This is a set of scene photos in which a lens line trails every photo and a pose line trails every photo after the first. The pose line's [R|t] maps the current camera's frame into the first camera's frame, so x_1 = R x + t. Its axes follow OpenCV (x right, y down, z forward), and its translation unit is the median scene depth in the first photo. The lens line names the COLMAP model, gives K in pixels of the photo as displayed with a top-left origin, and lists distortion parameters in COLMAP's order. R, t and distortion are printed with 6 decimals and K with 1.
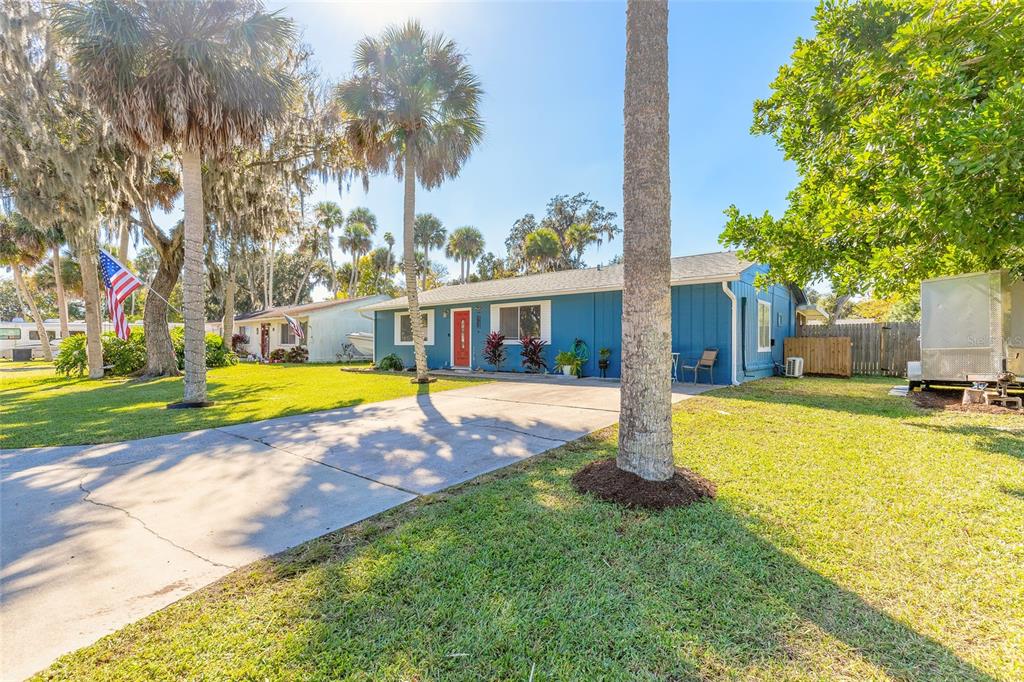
lens RADIAL K [[463.0, 0, 507.6], [0, 463.0, 342.9], [0, 0, 1]] dist [0.003984, 0.000484]
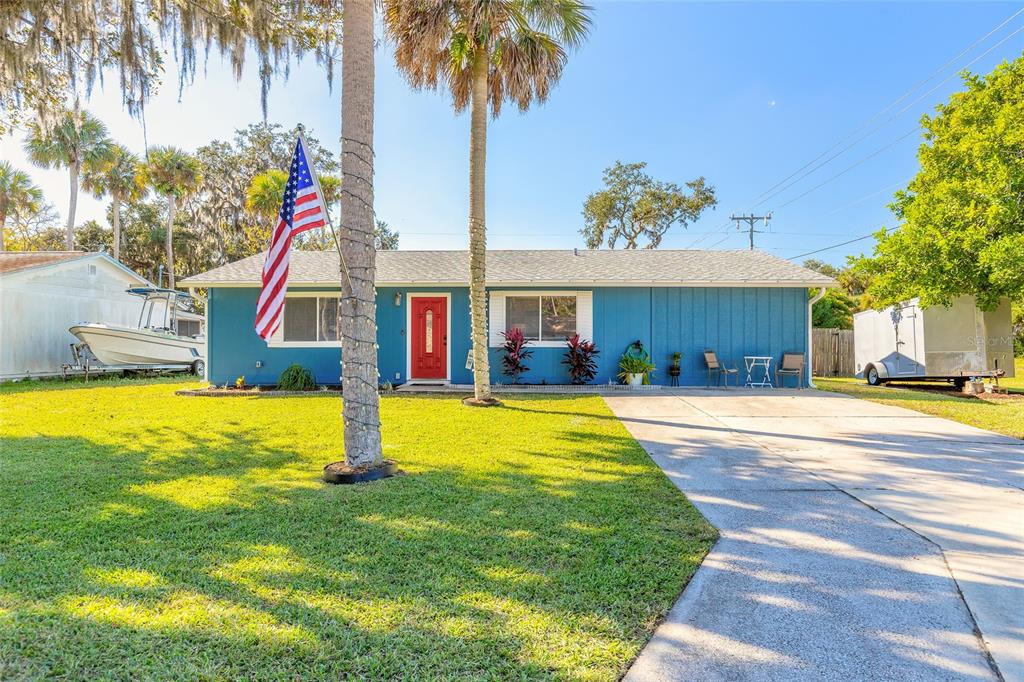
lens RADIAL K [[630.5, 0, 512.0], [0, 630.5, 341.0], [0, 0, 1]] dist [-0.029453, -0.000442]
pose [[0.762394, 0.010512, 0.647028, -0.604155], [-0.008615, 0.999944, -0.006094, -0.000495], [-0.647056, -0.000928, 0.762442, 0.223878]]
